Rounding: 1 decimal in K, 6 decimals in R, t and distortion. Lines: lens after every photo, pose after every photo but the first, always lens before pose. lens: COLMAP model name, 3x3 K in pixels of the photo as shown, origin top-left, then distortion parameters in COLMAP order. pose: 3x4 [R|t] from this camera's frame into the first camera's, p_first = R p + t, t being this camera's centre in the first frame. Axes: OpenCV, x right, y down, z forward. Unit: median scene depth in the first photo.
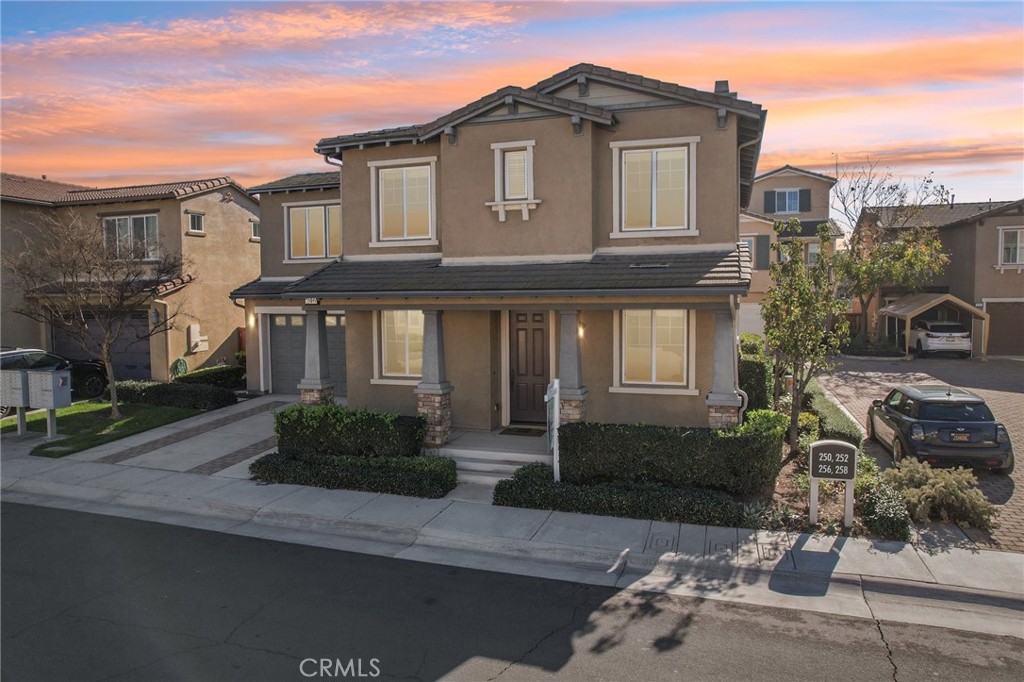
lens RADIAL K [[651.0, 0, 512.0], [0, 651.0, 341.0], [0, 0, 1]] dist [-0.066046, 0.061730]
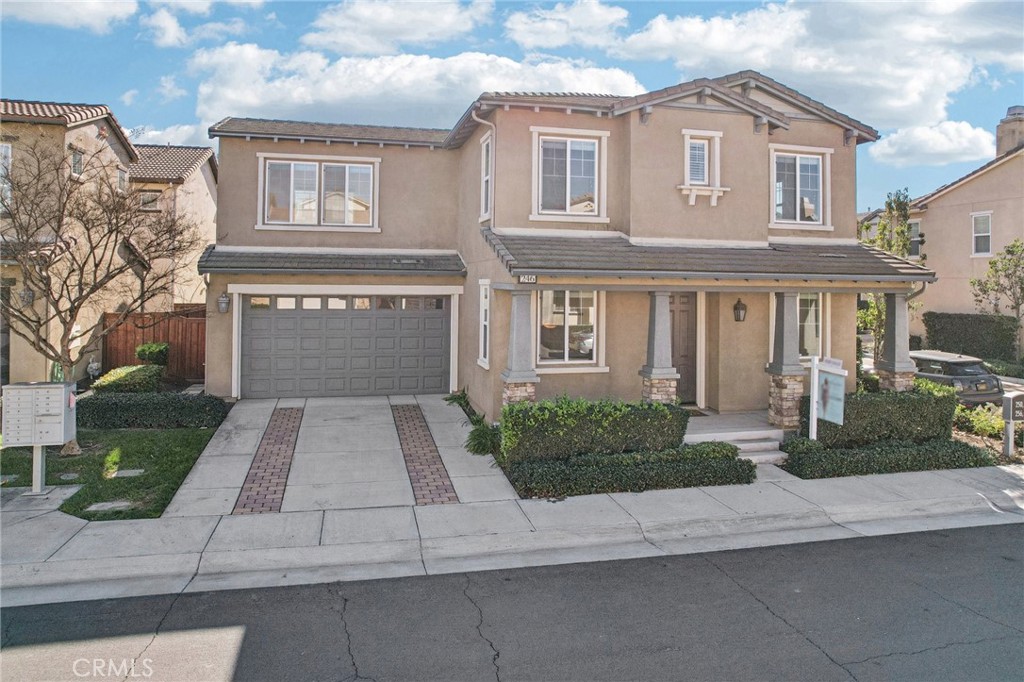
lens RADIAL K [[669.4, 0, 505.7], [0, 669.4, 276.9], [0, 0, 1]] dist [-0.063209, 0.056051]
pose [[0.855227, 0.022572, 0.517761, -0.880834], [0.016432, 0.997368, -0.070623, -0.002558], [-0.517993, 0.068906, 0.852605, 0.291190]]
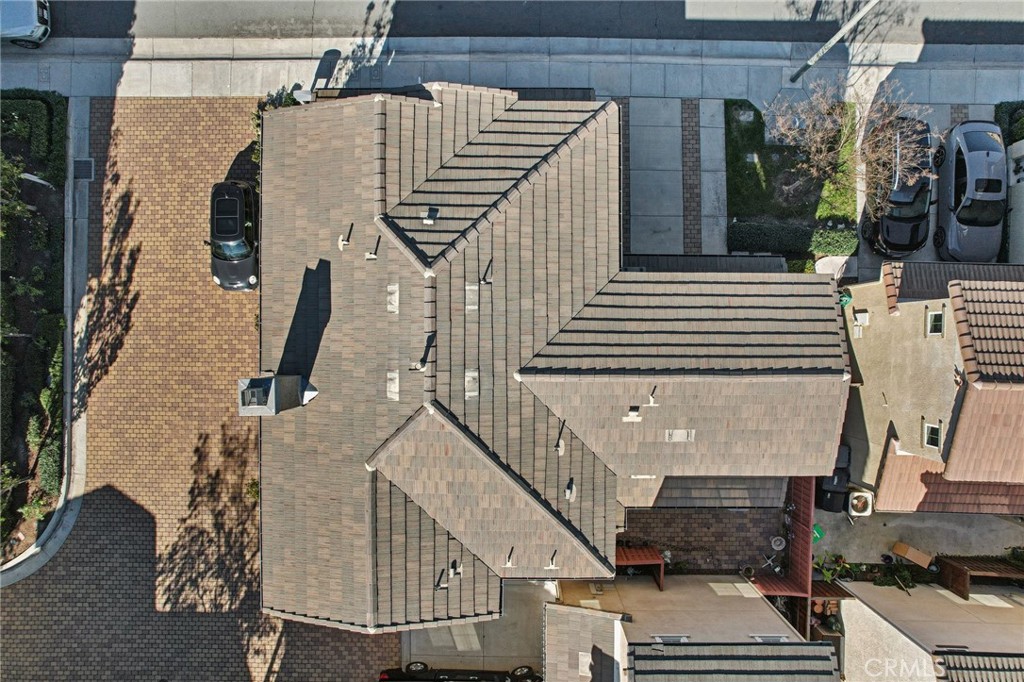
lens RADIAL K [[619.8, 0, 524.4], [0, 619.8, 347.4], [0, 0, 1]] dist [0.010427, 0.002597]
pose [[-0.949842, 0.312074, 0.020263, -0.031340], [-0.009042, -0.092170, 0.995702, -1.775010], [0.312600, 0.945576, 0.090369, 1.529095]]
